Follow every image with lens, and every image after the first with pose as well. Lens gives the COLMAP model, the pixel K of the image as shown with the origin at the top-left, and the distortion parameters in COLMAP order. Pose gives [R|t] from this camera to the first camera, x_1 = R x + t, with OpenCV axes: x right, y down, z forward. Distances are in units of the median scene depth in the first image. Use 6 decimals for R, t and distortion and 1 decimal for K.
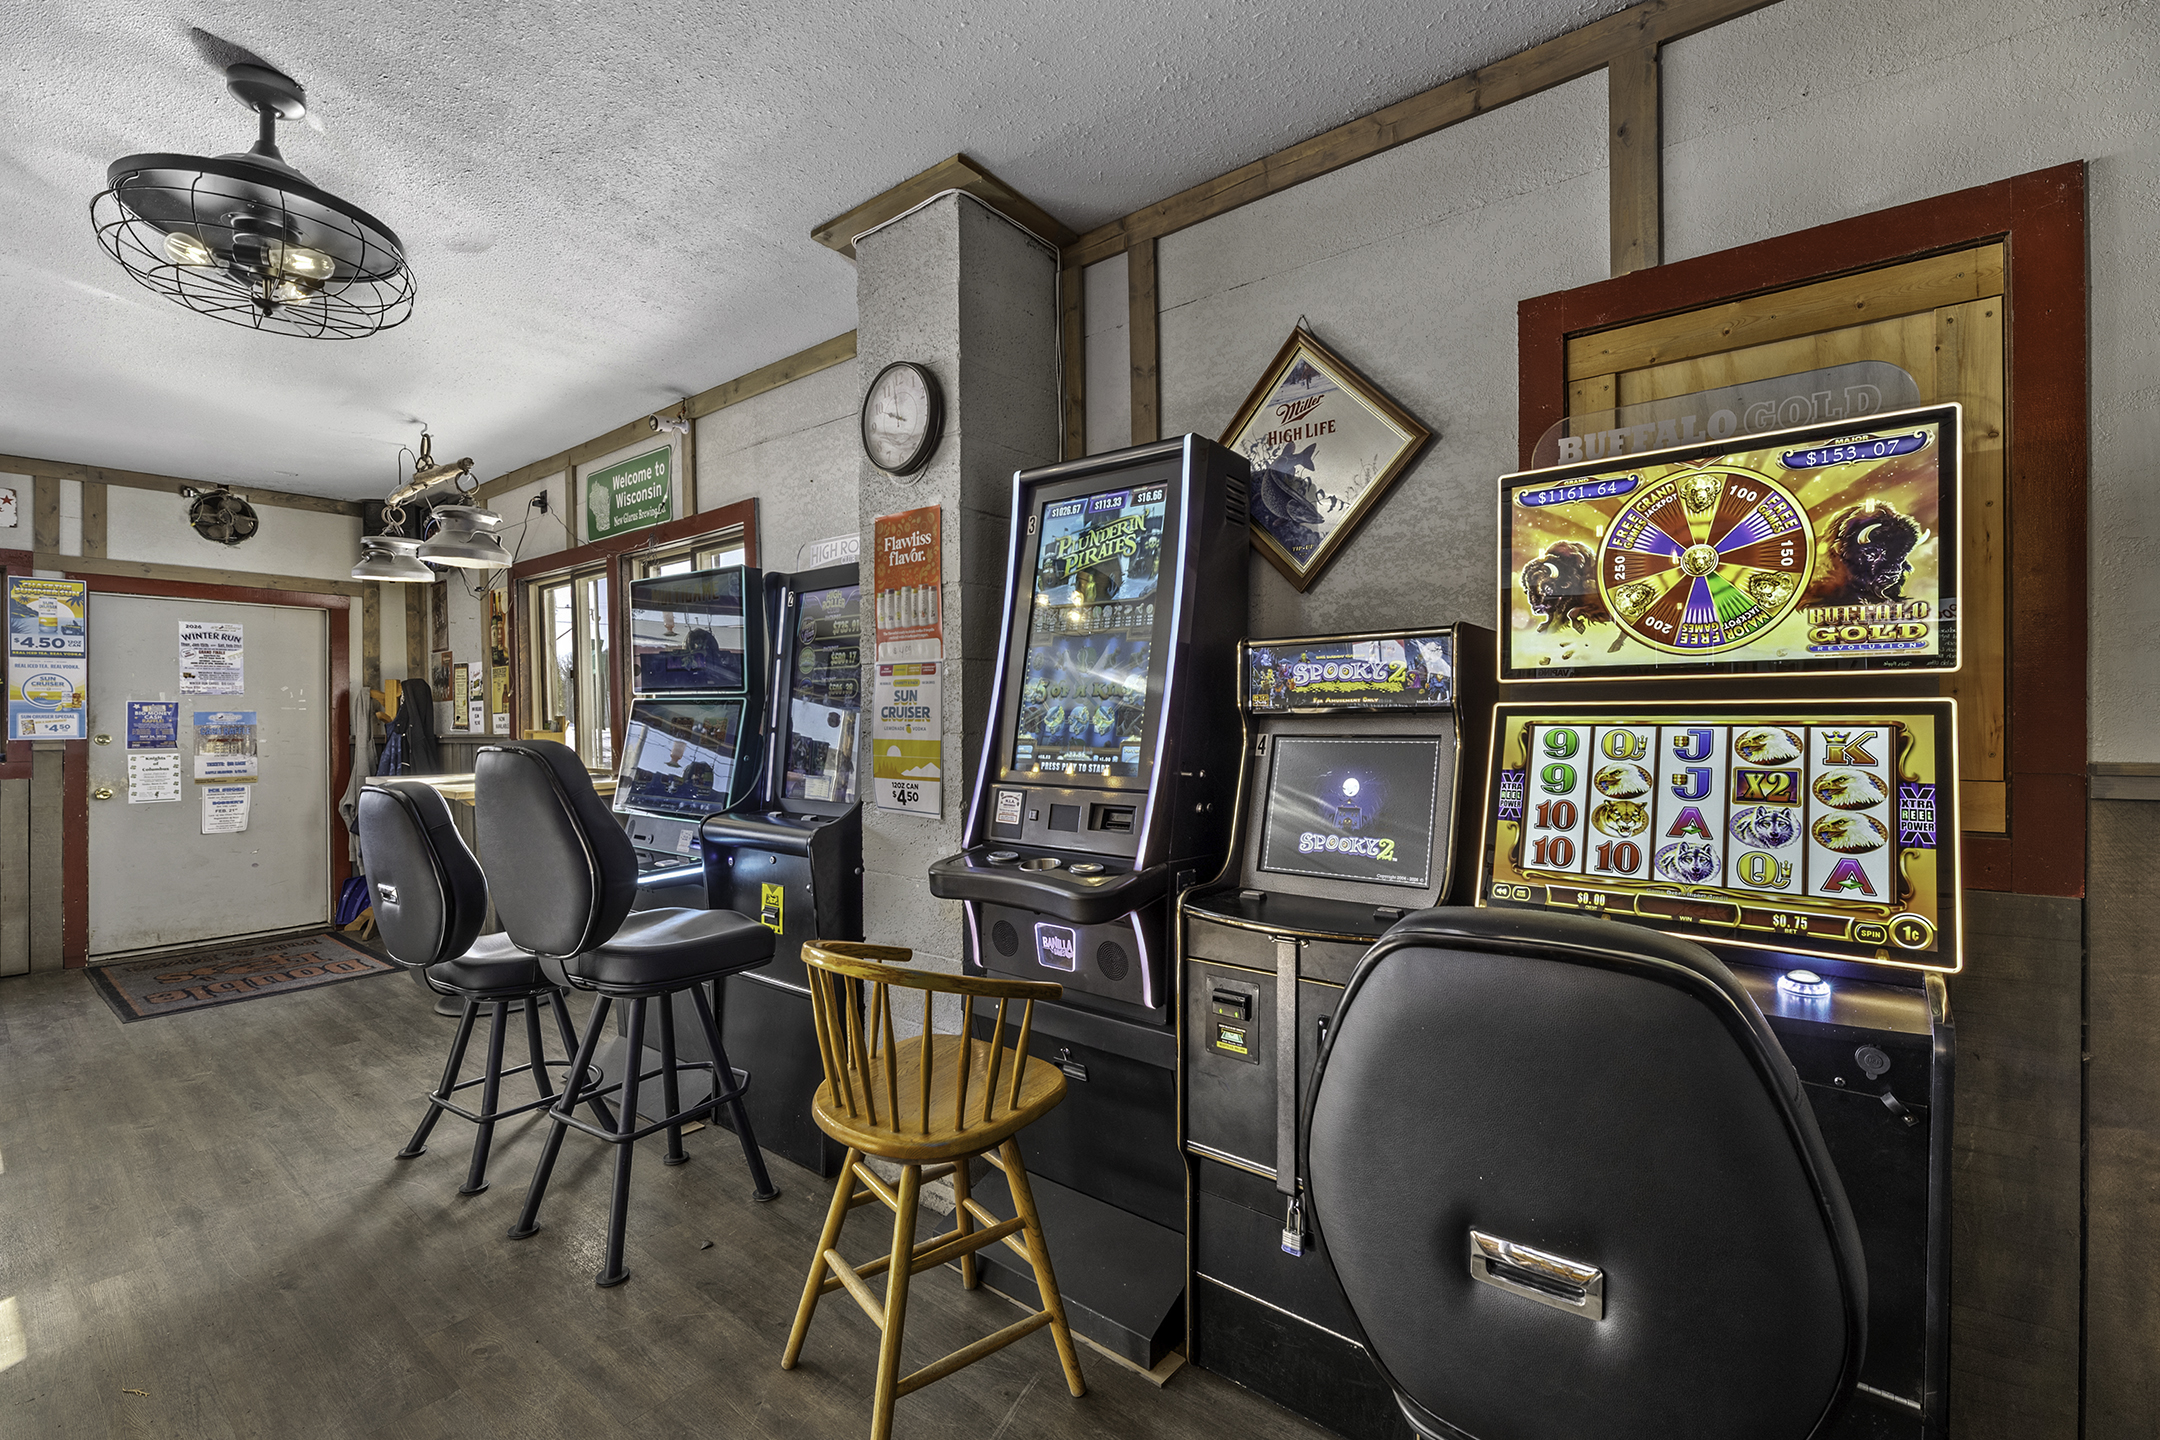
lens RADIAL K [[885.0, 0, 1114.7], [0, 885.0, 721.9], [0, 0, 1]] dist [-0.000654, -0.000018]
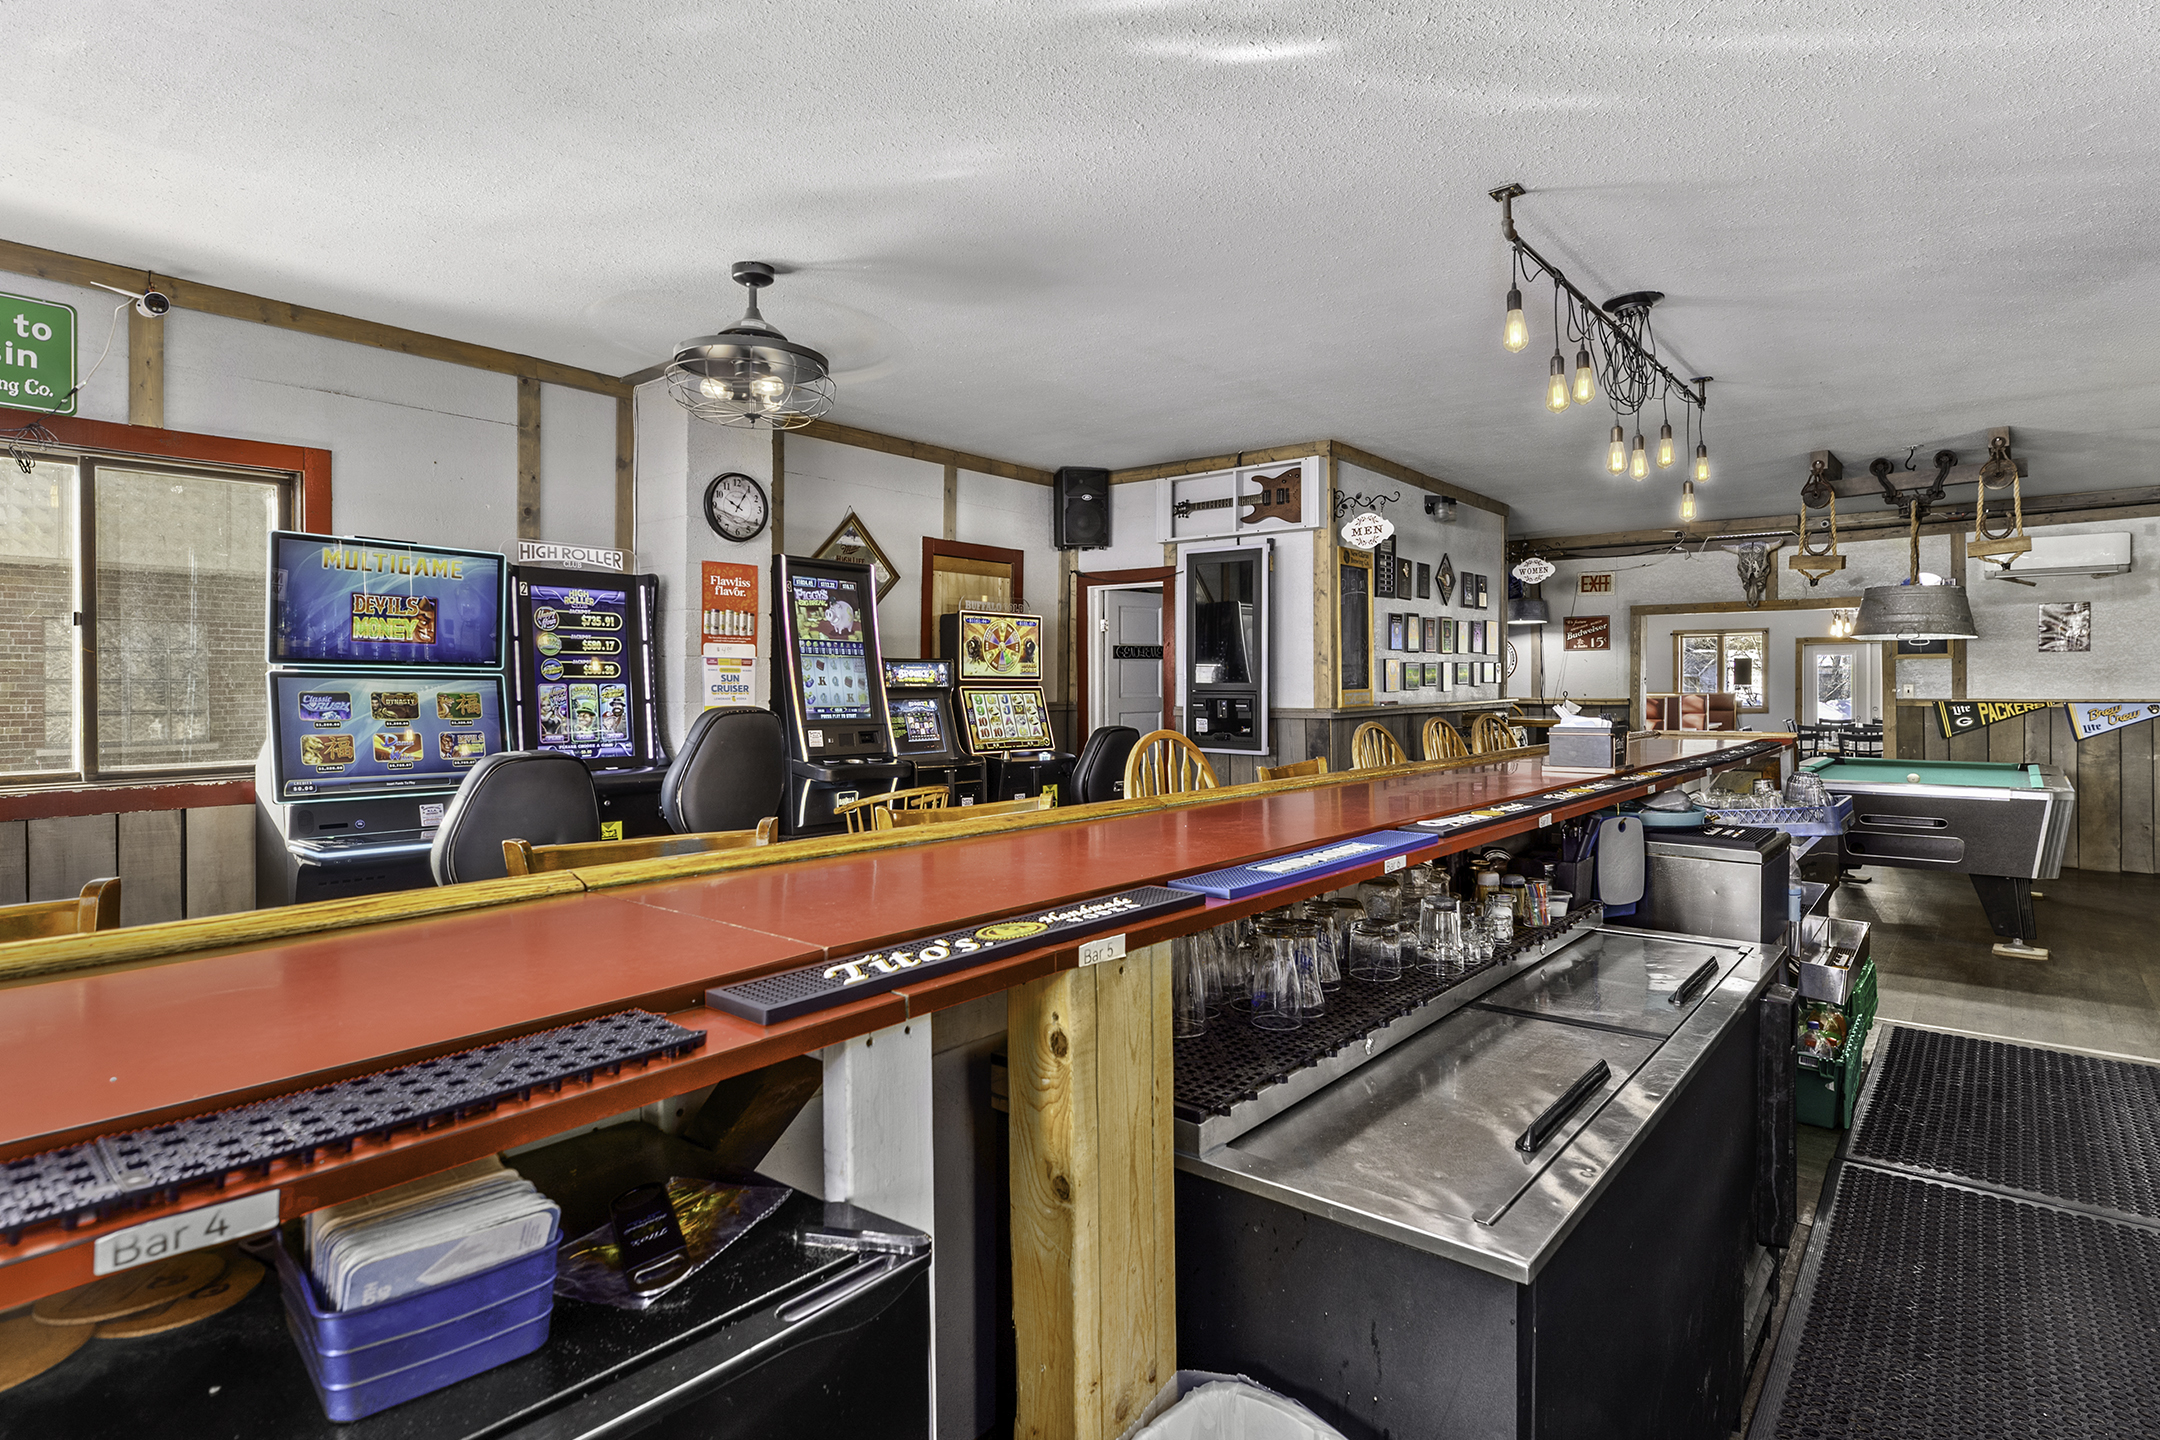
lens RADIAL K [[1090.6, 0, 1077.0], [0, 1090.6, 701.7], [0, 0, 1]] dist [-0.000772, -0.000844]
pose [[0.070479, -0.006753, 0.997490, -3.130983], [0.011335, 0.999918, 0.005968, 0.011652], [-0.997449, 0.010886, 0.070550, 0.345617]]
